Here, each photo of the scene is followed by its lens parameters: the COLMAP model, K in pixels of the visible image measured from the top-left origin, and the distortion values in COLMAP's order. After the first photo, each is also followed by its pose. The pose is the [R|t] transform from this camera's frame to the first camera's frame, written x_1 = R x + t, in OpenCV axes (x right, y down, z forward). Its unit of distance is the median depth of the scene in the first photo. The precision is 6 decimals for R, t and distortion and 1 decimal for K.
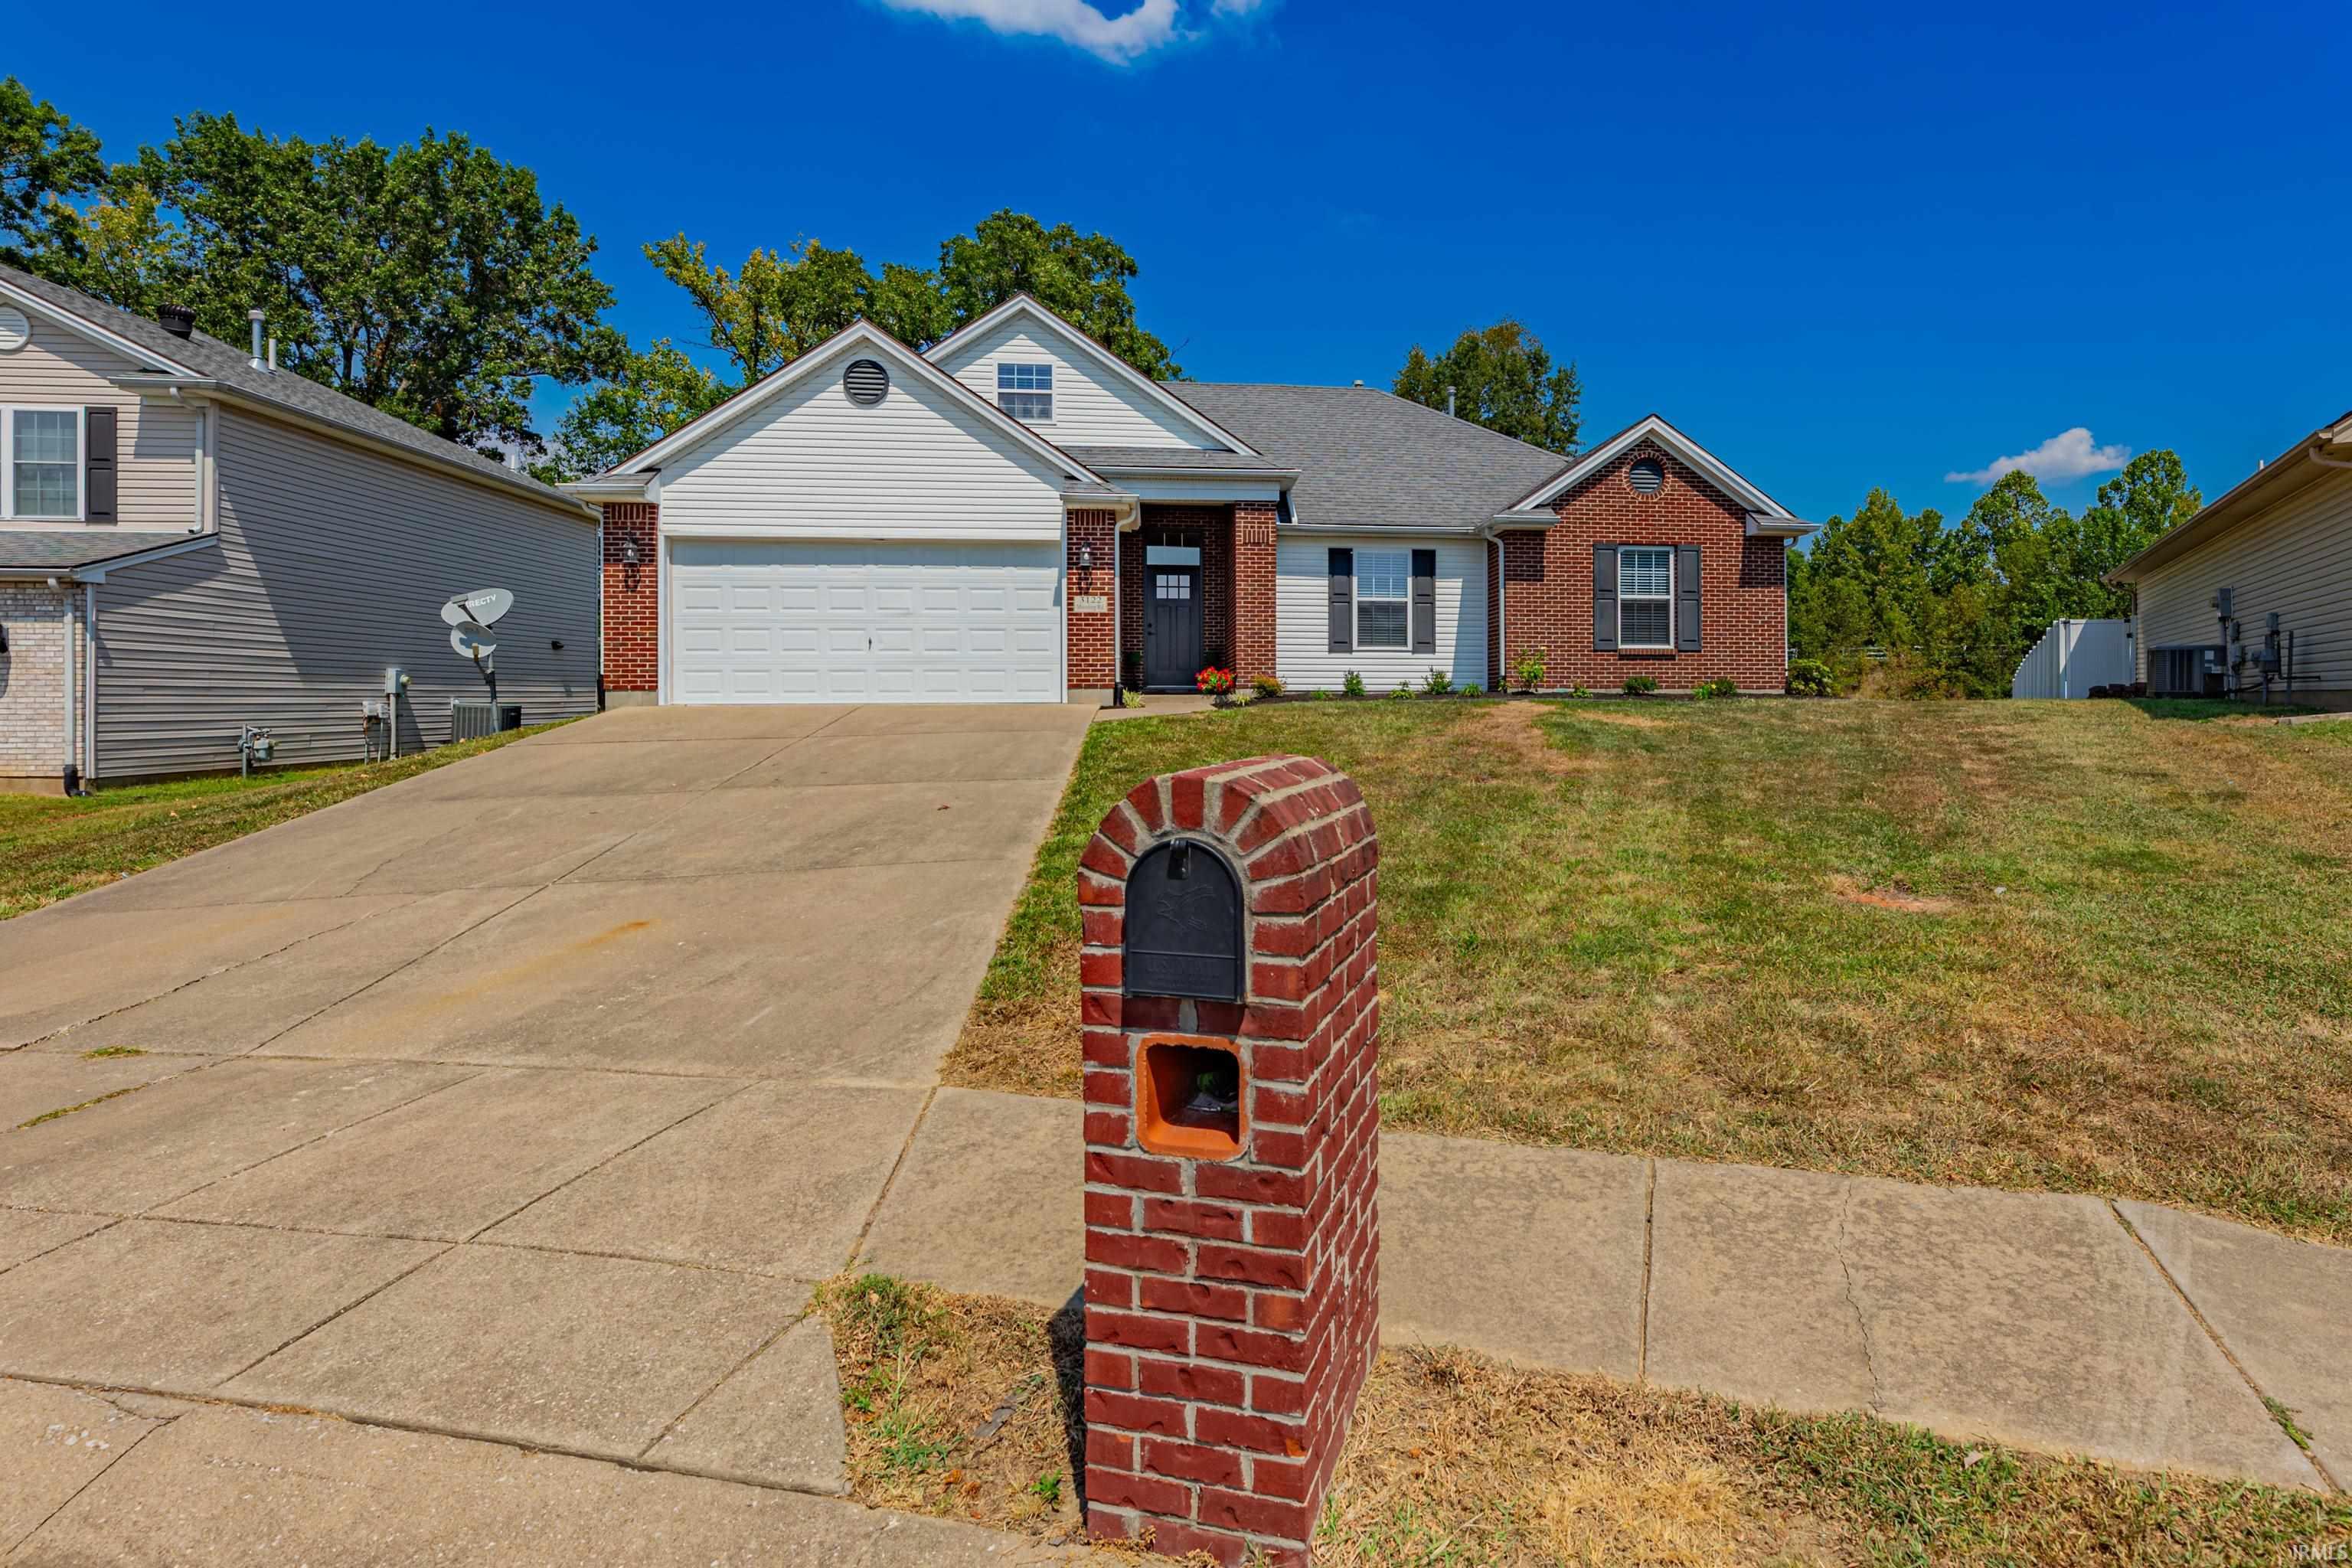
lens RADIAL K [[953.3, 0, 1270.6], [0, 953.3, 699.3], [0, 0, 1]] dist [-0.001373, 0.000142]
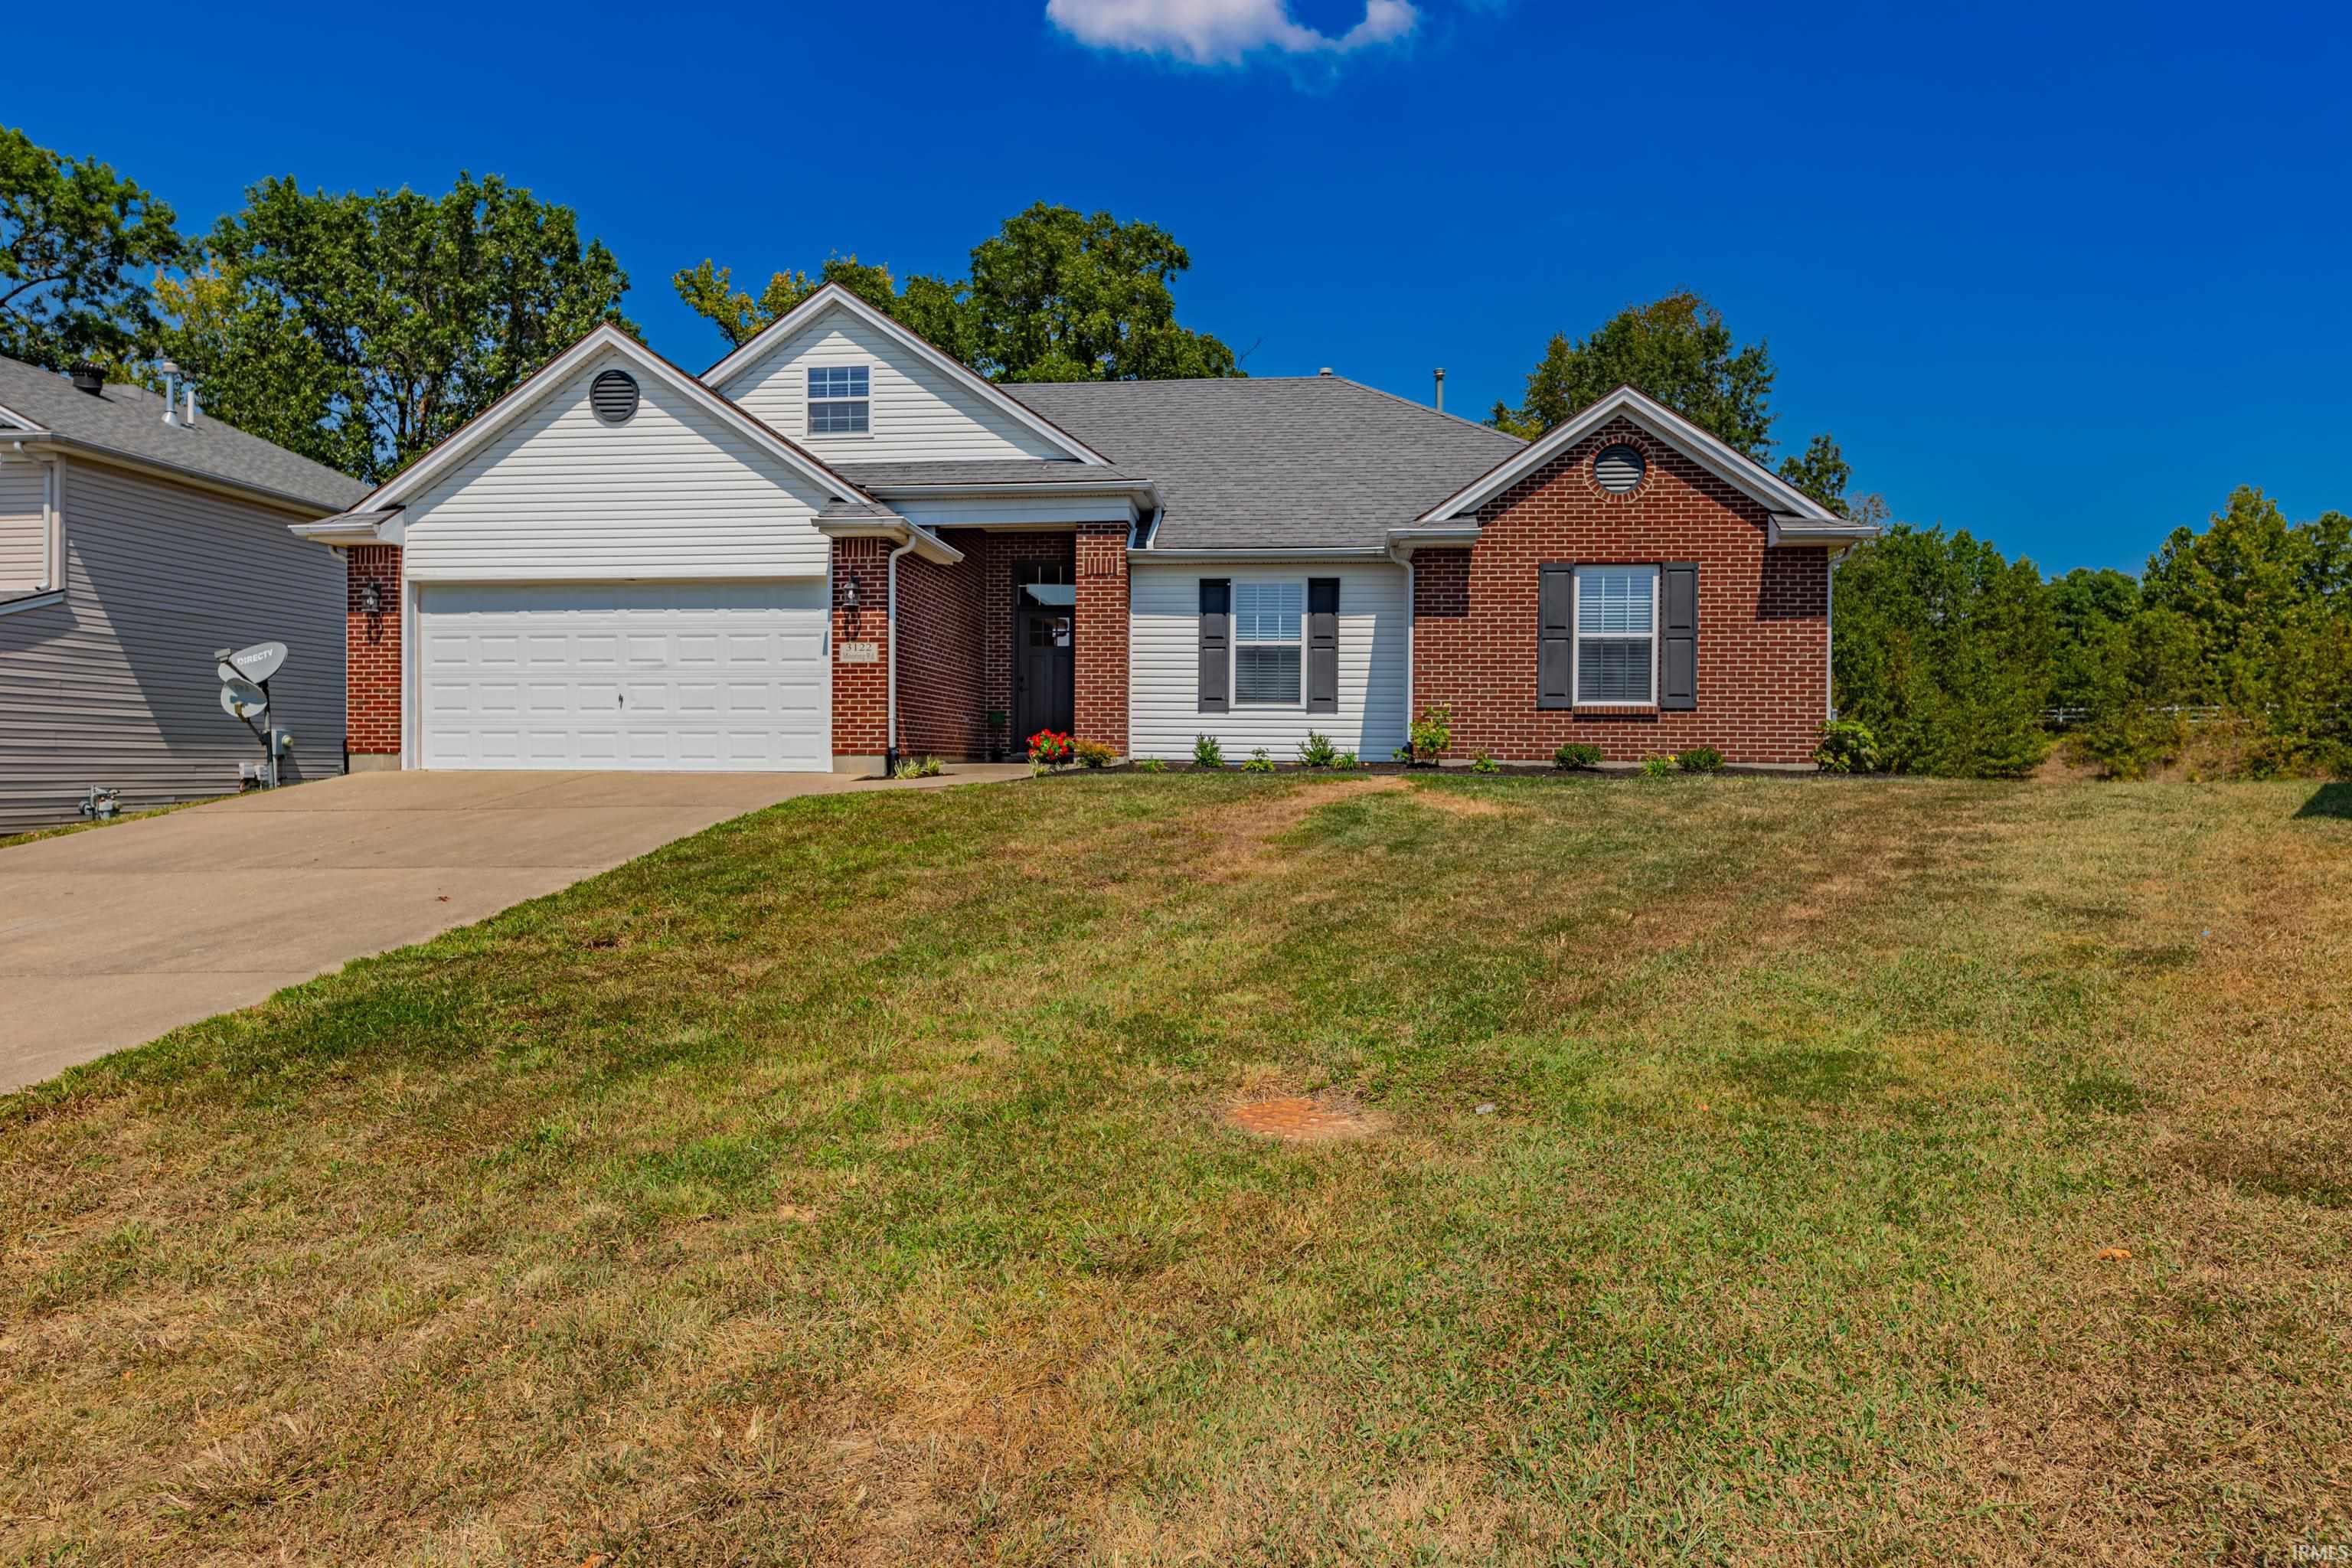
lens RADIAL K [[1124.0, 0, 1159.2], [0, 1124.0, 776.6], [0, 0, 1]] dist [-0.002729, 0.001834]
pose [[0.980335, 0.011056, -0.197032, 0.217778], [-0.009710, 0.999922, 0.007800, -0.002474], [0.197103, -0.005733, 0.980366, 0.086423]]
